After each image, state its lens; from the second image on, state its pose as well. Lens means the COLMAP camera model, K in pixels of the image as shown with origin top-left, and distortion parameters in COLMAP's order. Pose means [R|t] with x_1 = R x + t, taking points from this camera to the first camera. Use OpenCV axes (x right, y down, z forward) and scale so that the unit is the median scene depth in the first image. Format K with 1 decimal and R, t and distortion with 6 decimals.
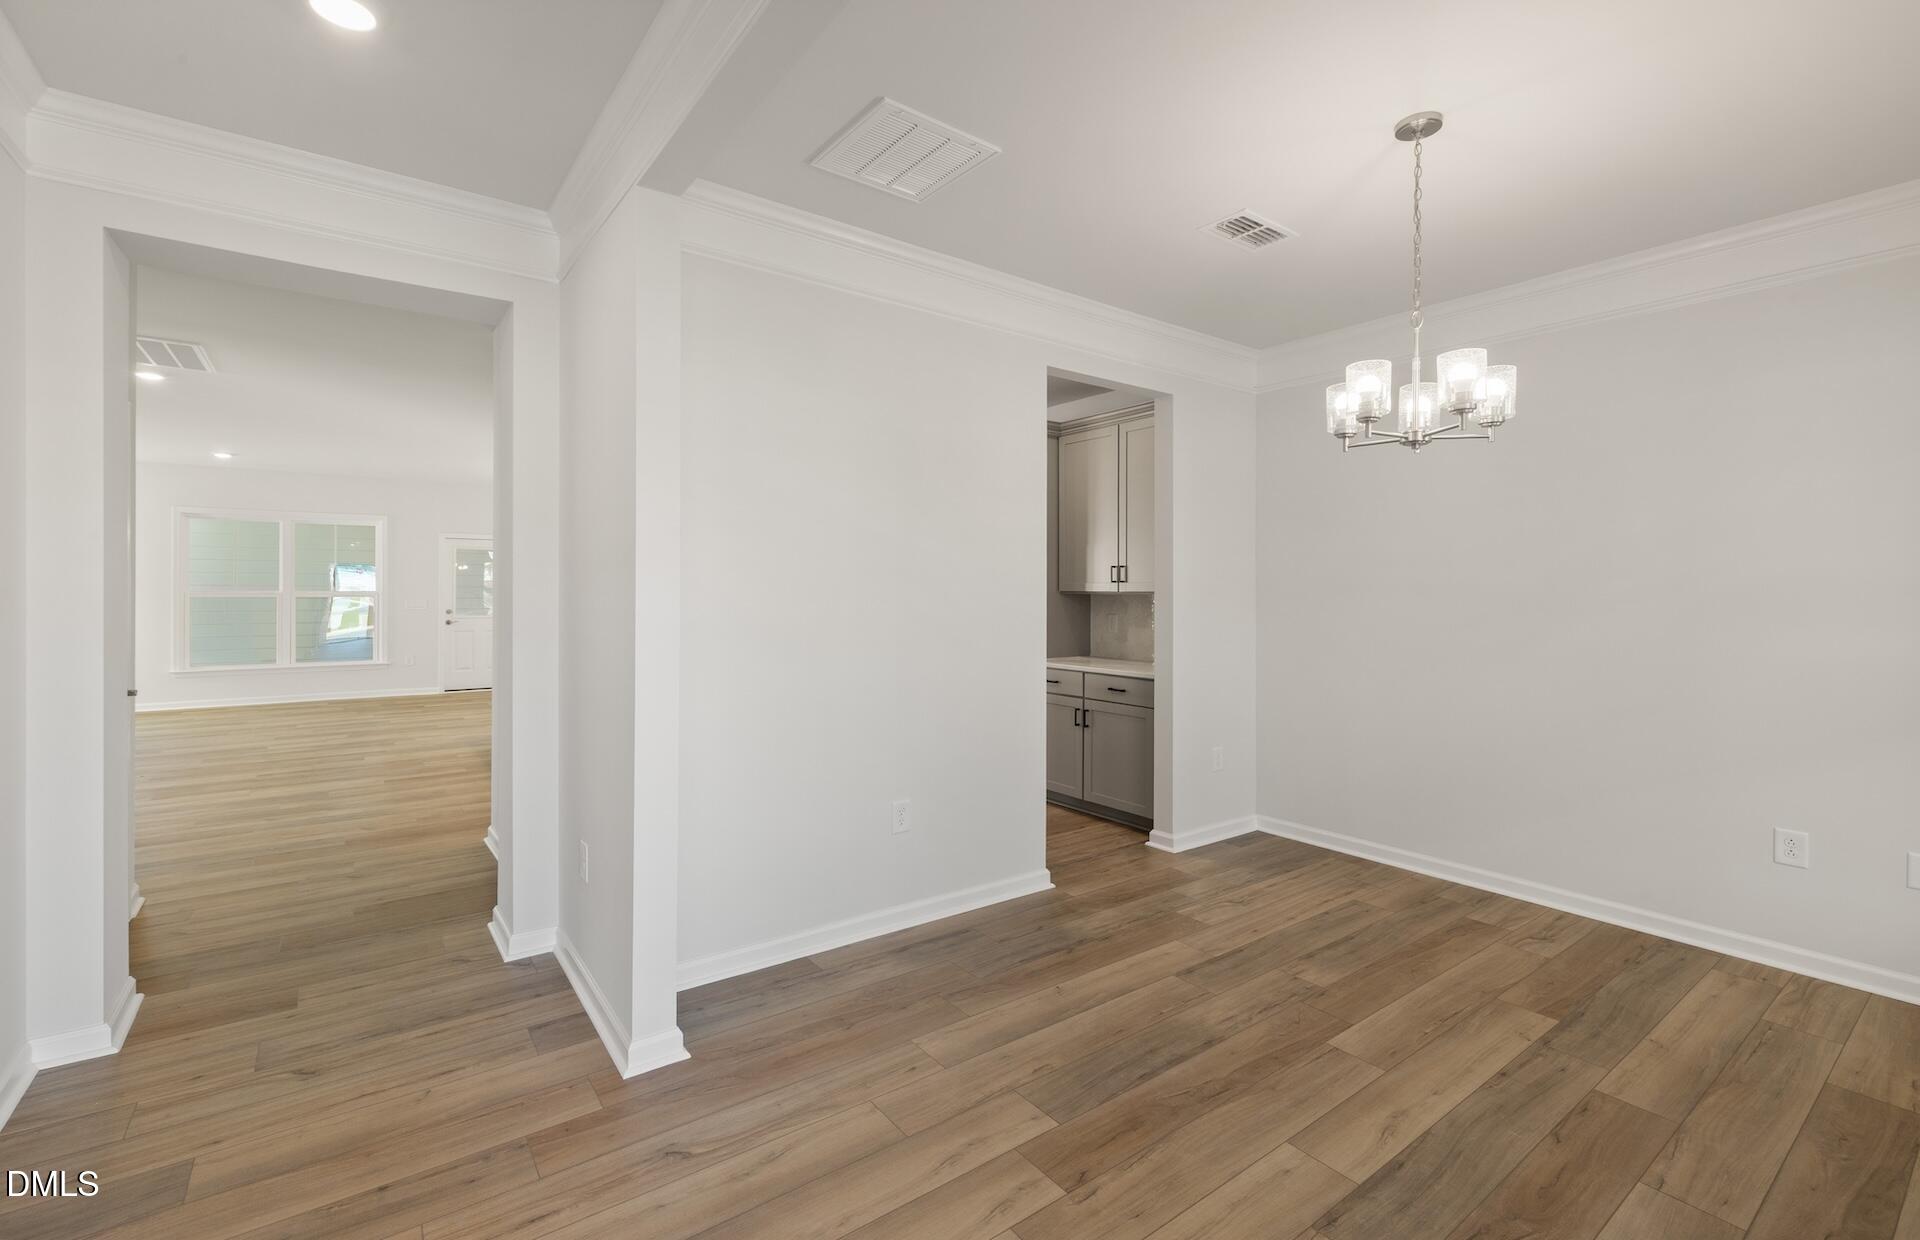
lens RADIAL K [[816.1, 0, 917.2], [0, 816.1, 598.6], [0, 0, 1]] dist [-0.001454, 0.000153]
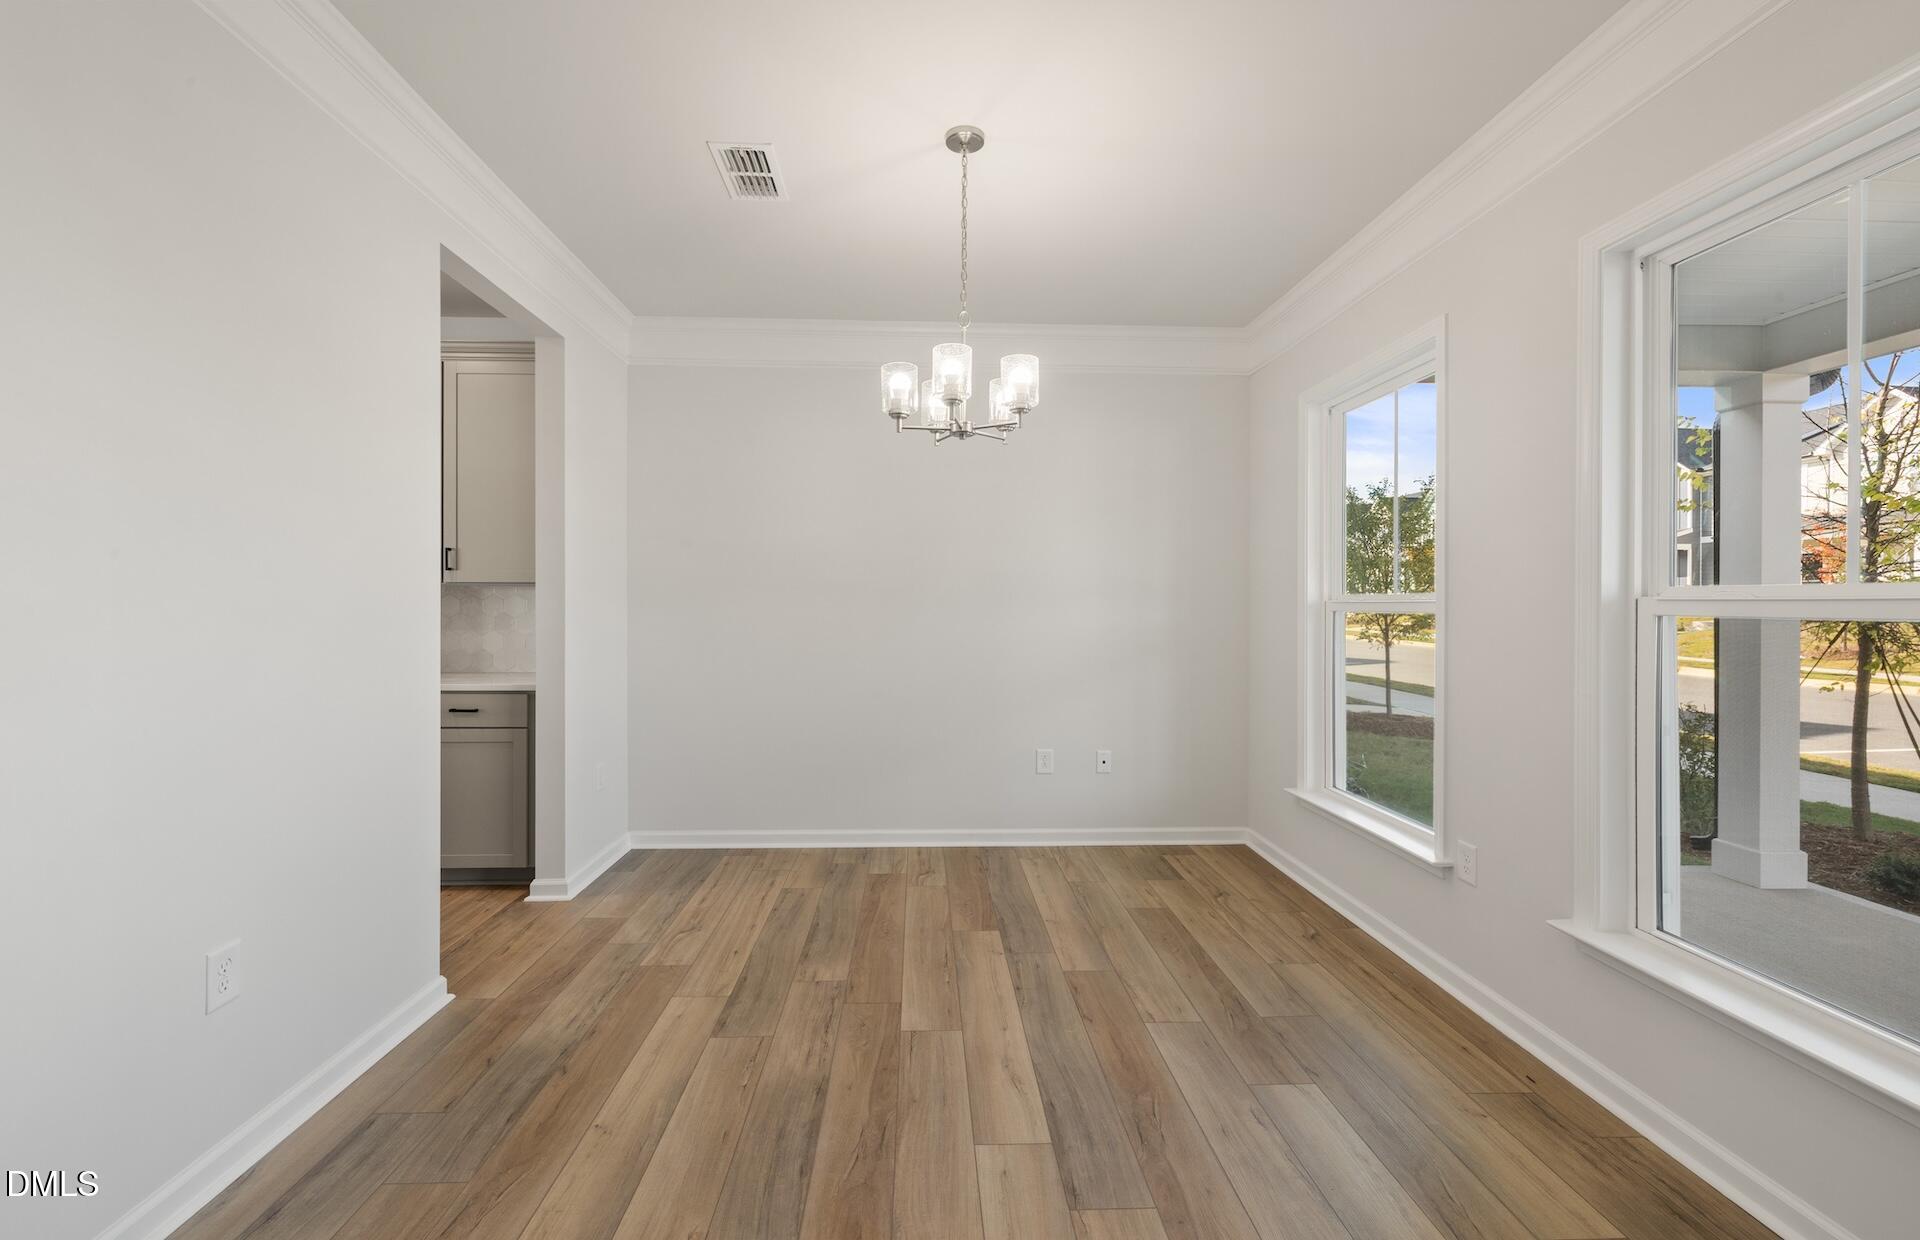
lens RADIAL K [[816.1, 0, 956.8], [0, 816.1, 609.3], [0, 0, 1]] dist [-0.001454, 0.000153]
pose [[0.539705, -0.004679, 0.841841, -0.241454], [0.003534, 0.999988, 0.003293, 0.028932], [-0.841847, 0.001198, 0.539715, 0.347976]]
